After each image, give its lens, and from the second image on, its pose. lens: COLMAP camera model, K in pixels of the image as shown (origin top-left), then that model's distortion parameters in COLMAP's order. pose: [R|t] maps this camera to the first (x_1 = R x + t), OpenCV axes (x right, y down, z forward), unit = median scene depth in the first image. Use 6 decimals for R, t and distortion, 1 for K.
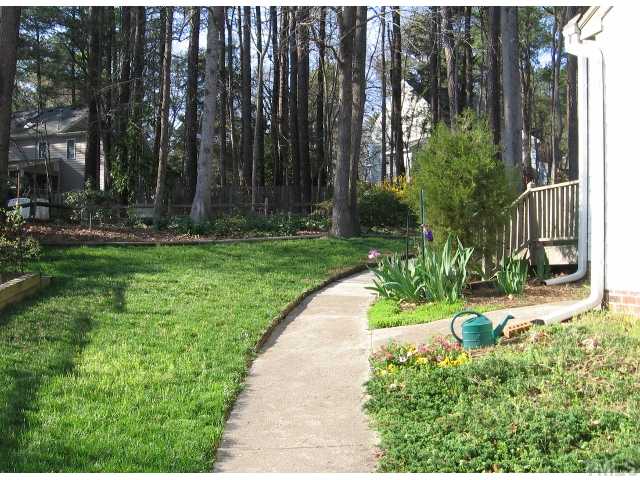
lens RADIAL K [[690.3, 0, 320.0], [0, 690.3, 240.0], [0, 0, 1]] dist [-0.099114, -0.001903]
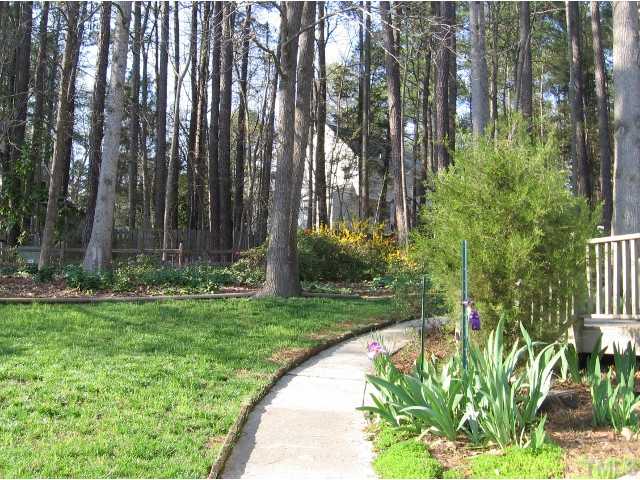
lens RADIAL K [[690.3, 0, 320.0], [0, 690.3, 240.0], [0, 0, 1]] dist [-0.099114, -0.001903]
pose [[0.991993, 0.021625, 0.124428, -0.010826], [-0.013359, 0.997671, -0.066887, -0.008666], [-0.125584, 0.064689, 0.989972, 0.117965]]
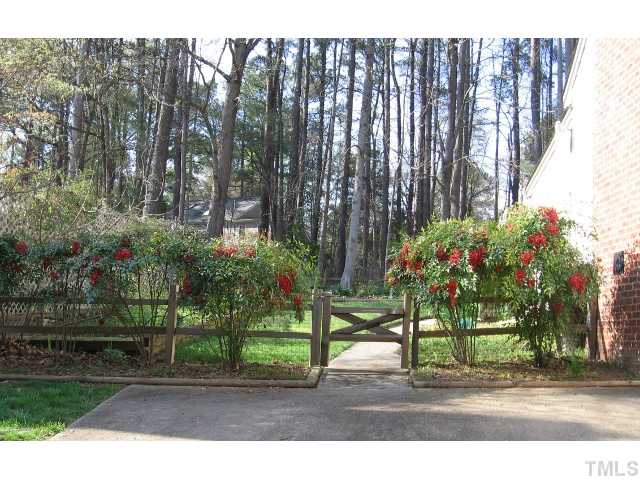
lens RADIAL K [[690.3, 0, 320.0], [0, 690.3, 240.0], [0, 0, 1]] dist [-0.099114, -0.001903]
pose [[0.978122, 0.026076, -0.206389, 0.042997], [-0.051538, 0.991559, -0.118973, 0.029054], [0.201545, 0.127007, 0.971210, -0.274748]]
